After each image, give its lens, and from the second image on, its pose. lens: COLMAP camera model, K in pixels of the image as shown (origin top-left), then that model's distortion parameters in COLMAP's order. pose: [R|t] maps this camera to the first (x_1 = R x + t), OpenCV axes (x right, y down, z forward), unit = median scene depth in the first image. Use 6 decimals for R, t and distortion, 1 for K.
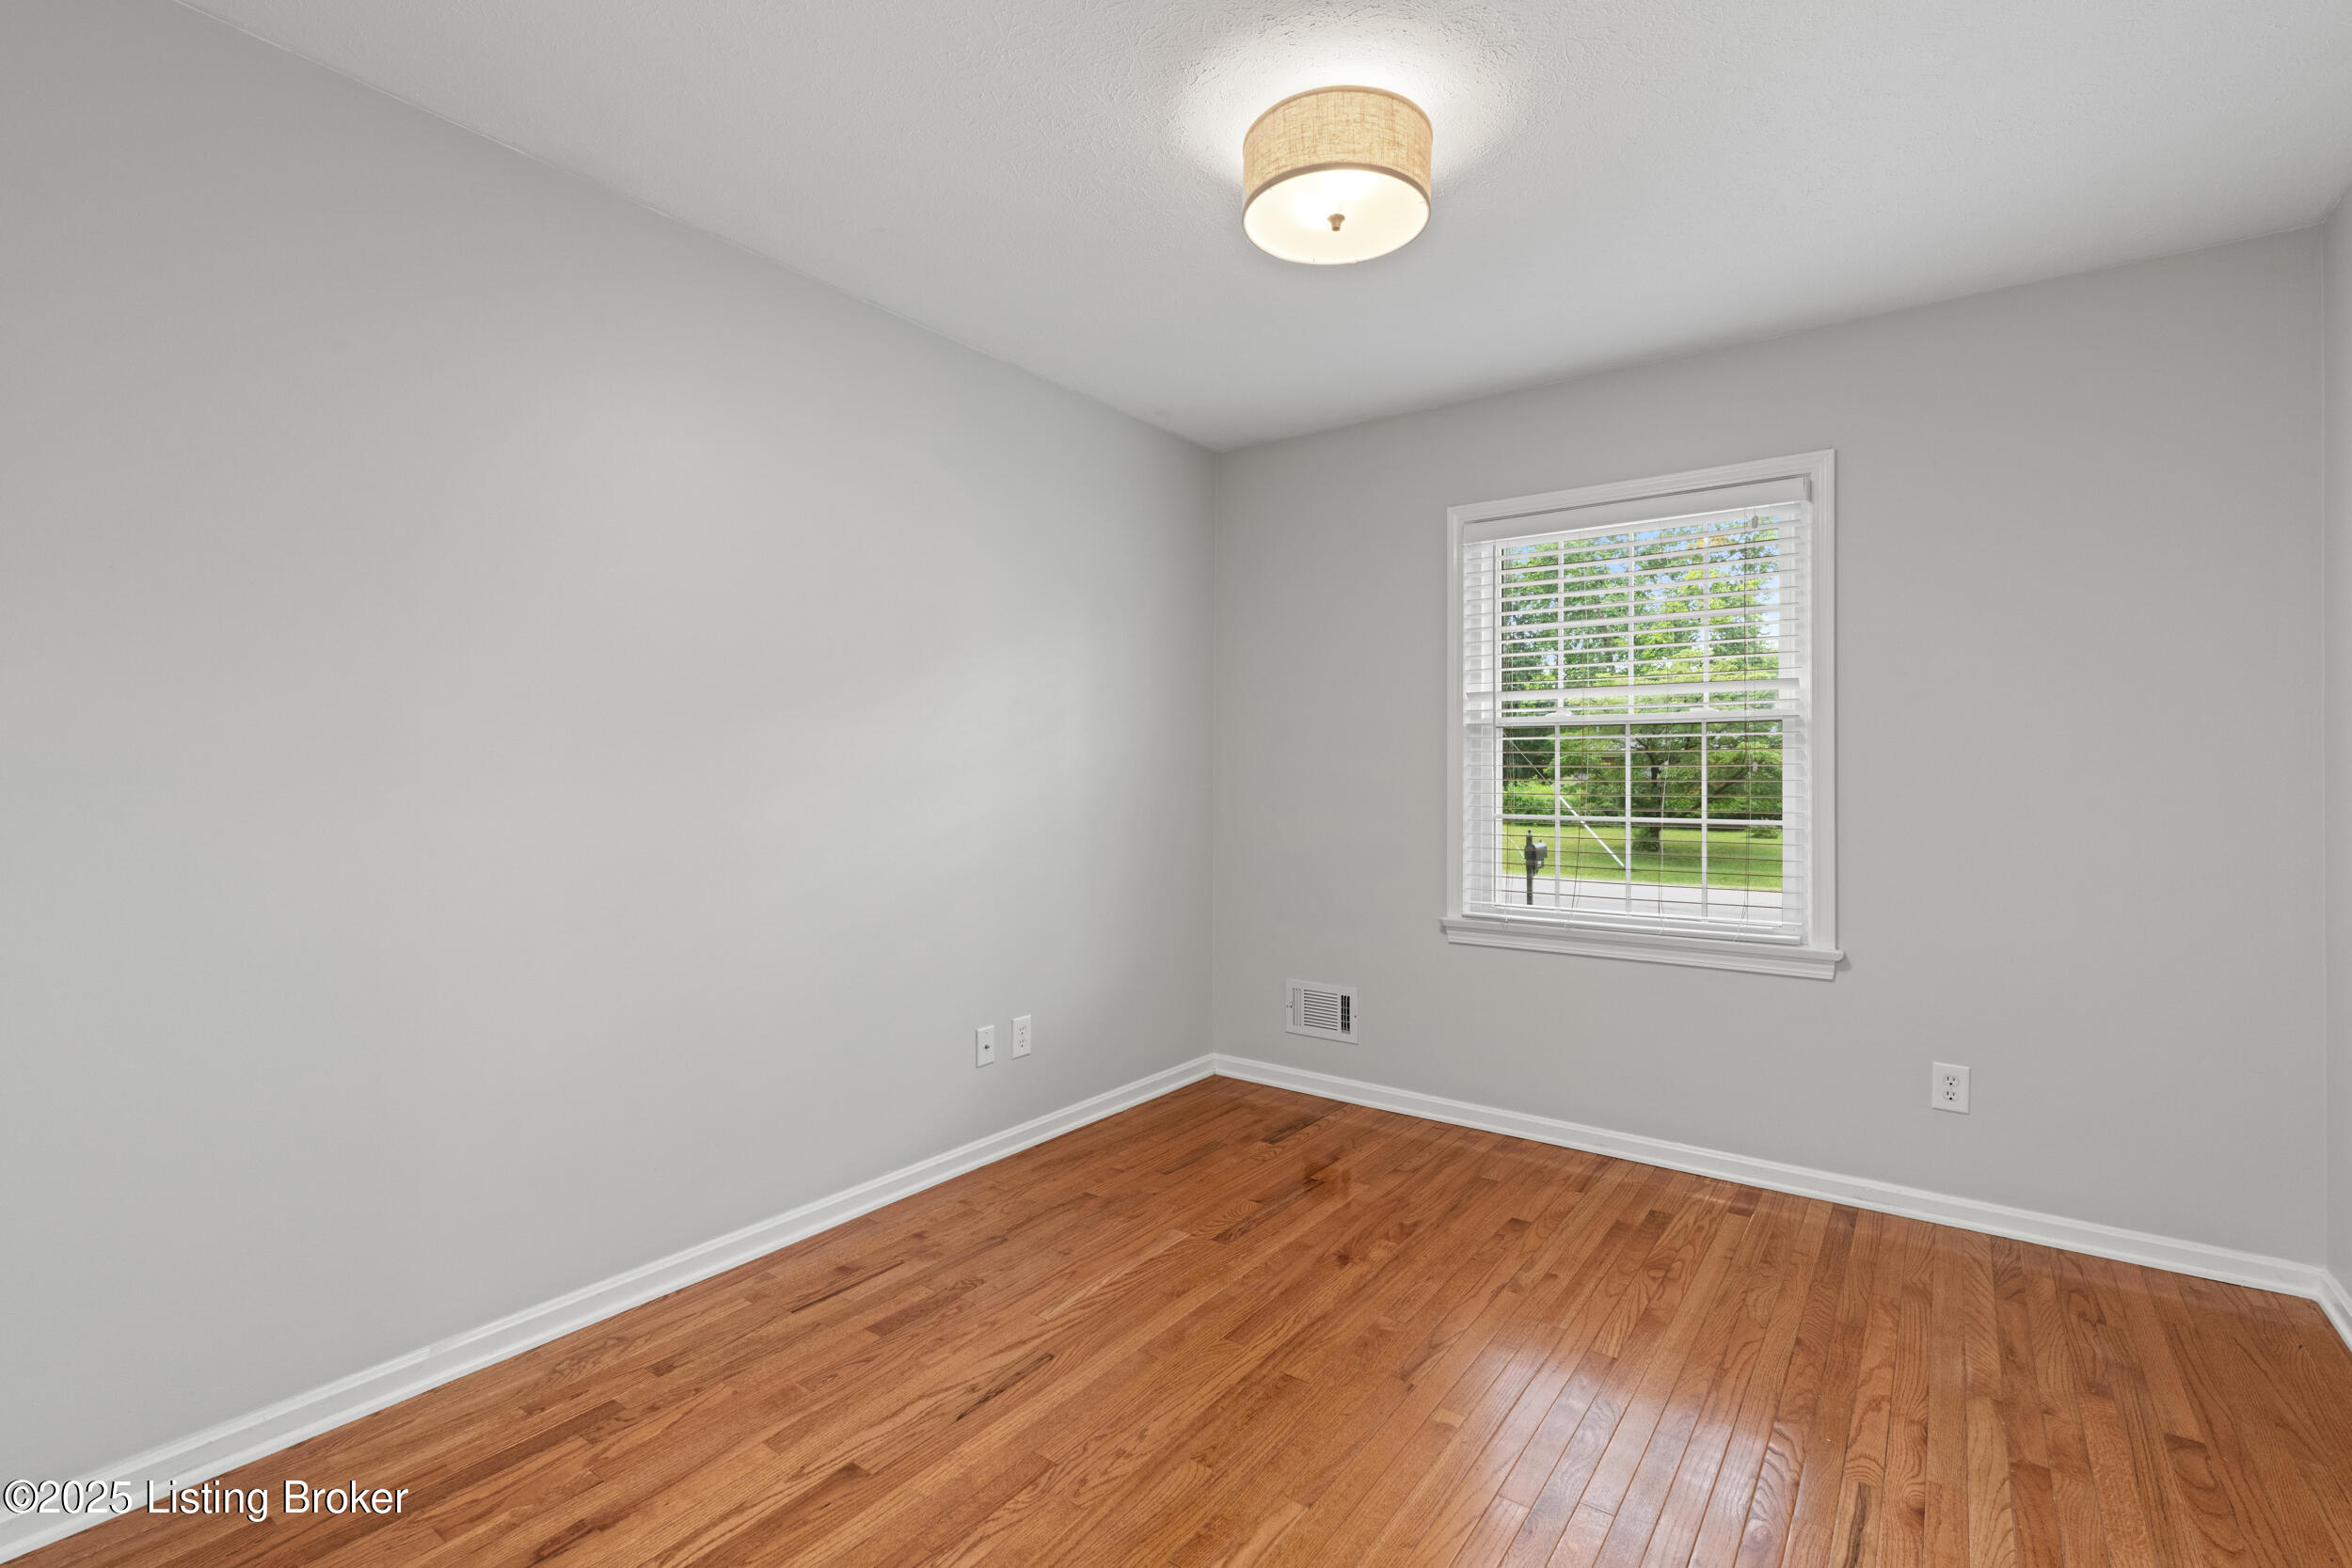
lens RADIAL K [[1064.0, 0, 1176.0], [0, 1064.0, 784.0], [0, 0, 1]] dist [0.000789, 0.000490]
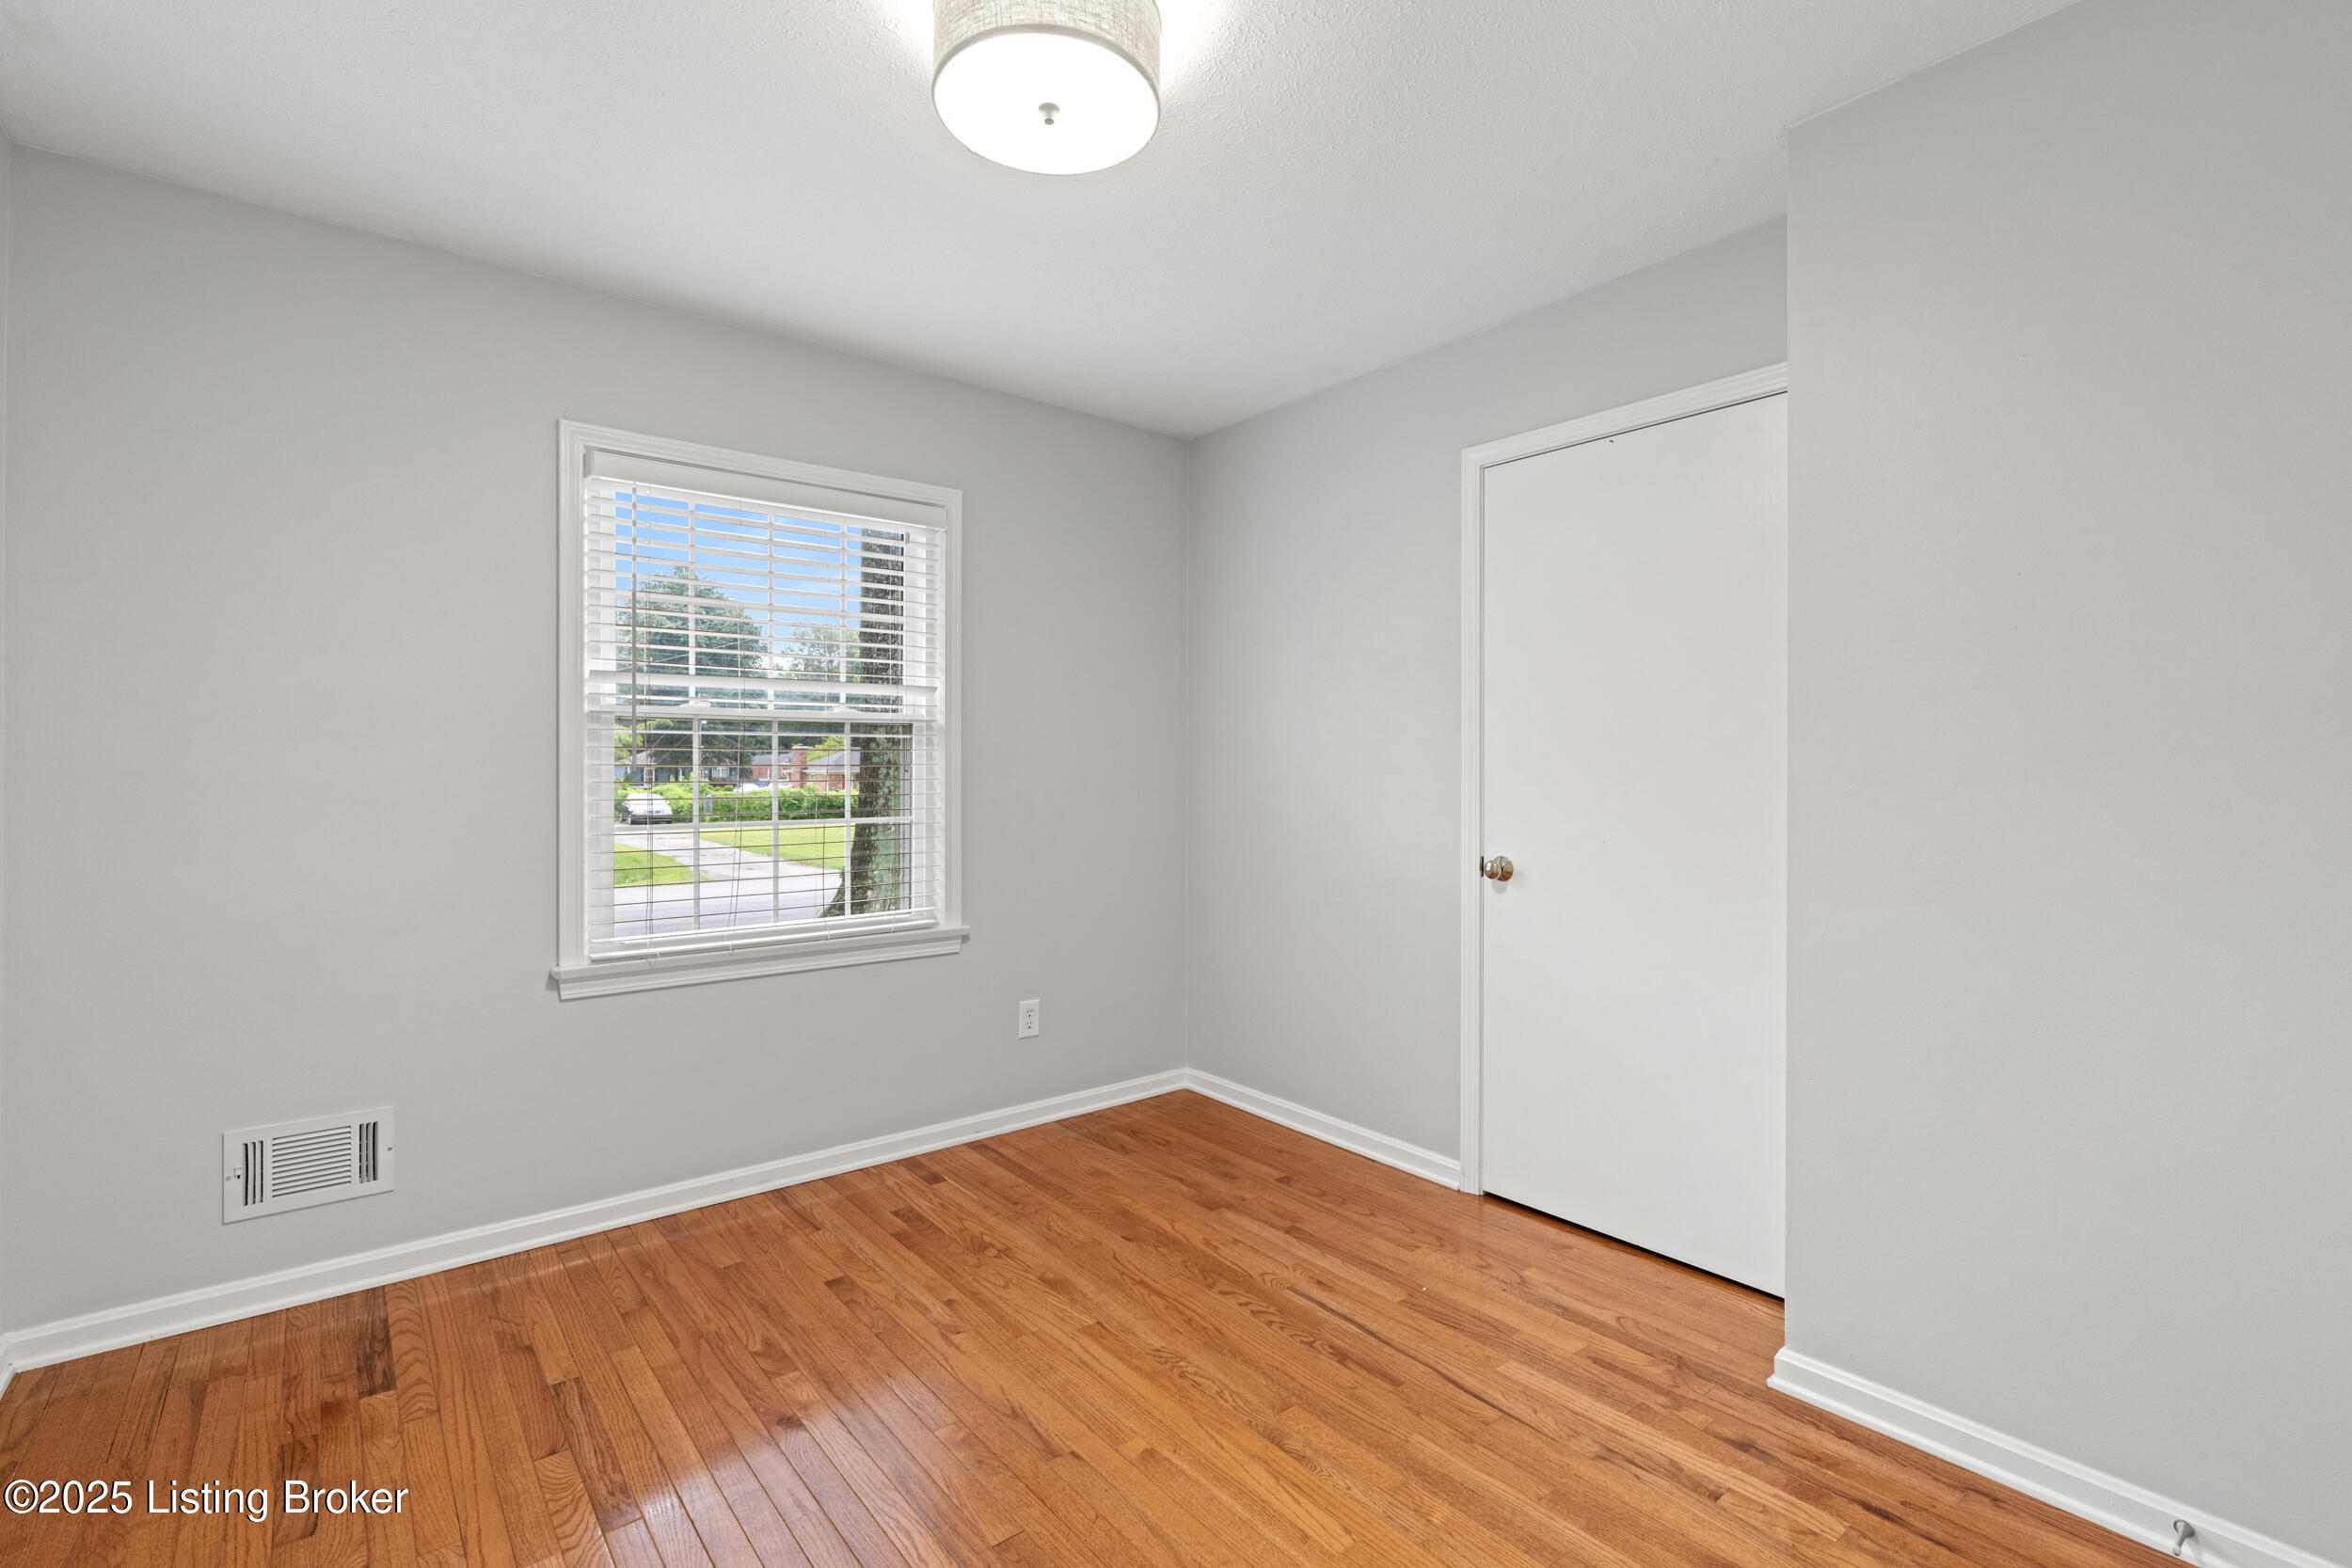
lens RADIAL K [[1067.2, 0, 1176.0], [0, 1067.2, 784.0], [0, 0, 1]] dist [-0.005001, -0.000149]
pose [[0.255107, -0.016383, 0.966774, -0.435774], [0.013258, 0.999822, 0.013445, -0.009937], [-0.966822, 0.009387, 0.255279, 0.476086]]
